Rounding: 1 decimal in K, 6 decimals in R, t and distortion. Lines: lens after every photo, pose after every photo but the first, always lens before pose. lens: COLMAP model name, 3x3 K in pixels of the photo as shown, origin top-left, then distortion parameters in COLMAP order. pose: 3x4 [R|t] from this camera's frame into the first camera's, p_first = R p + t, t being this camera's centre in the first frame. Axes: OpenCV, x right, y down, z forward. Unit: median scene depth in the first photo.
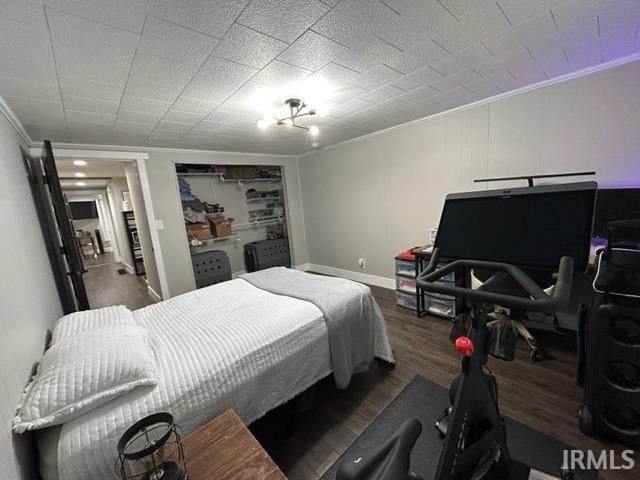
lens RADIAL K [[257.3, 0, 319.0], [0, 257.3, 242.5], [0, 0, 1]] dist [-0.001584, 0.000575]
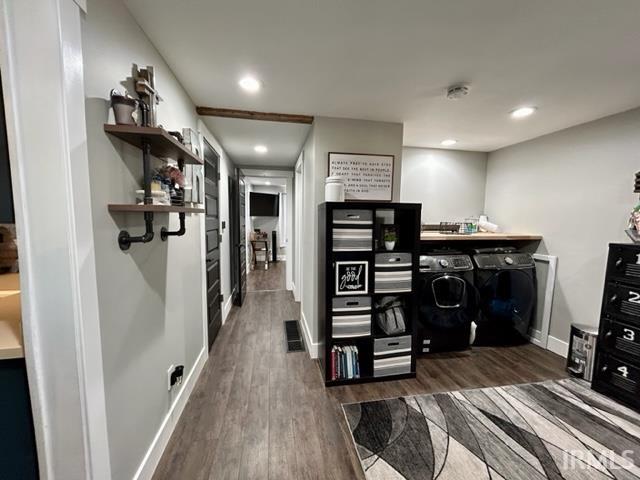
lens RADIAL K [[257.3, 0, 318.4], [0, 257.3, 241.1], [0, 0, 1]] dist [-0.001584, 0.000575]
pose [[0.839145, 0.143461, -0.524648, -0.345559], [-0.175585, 0.984395, -0.011664, -0.035123], [0.514787, 0.101908, 0.851240, 0.416045]]
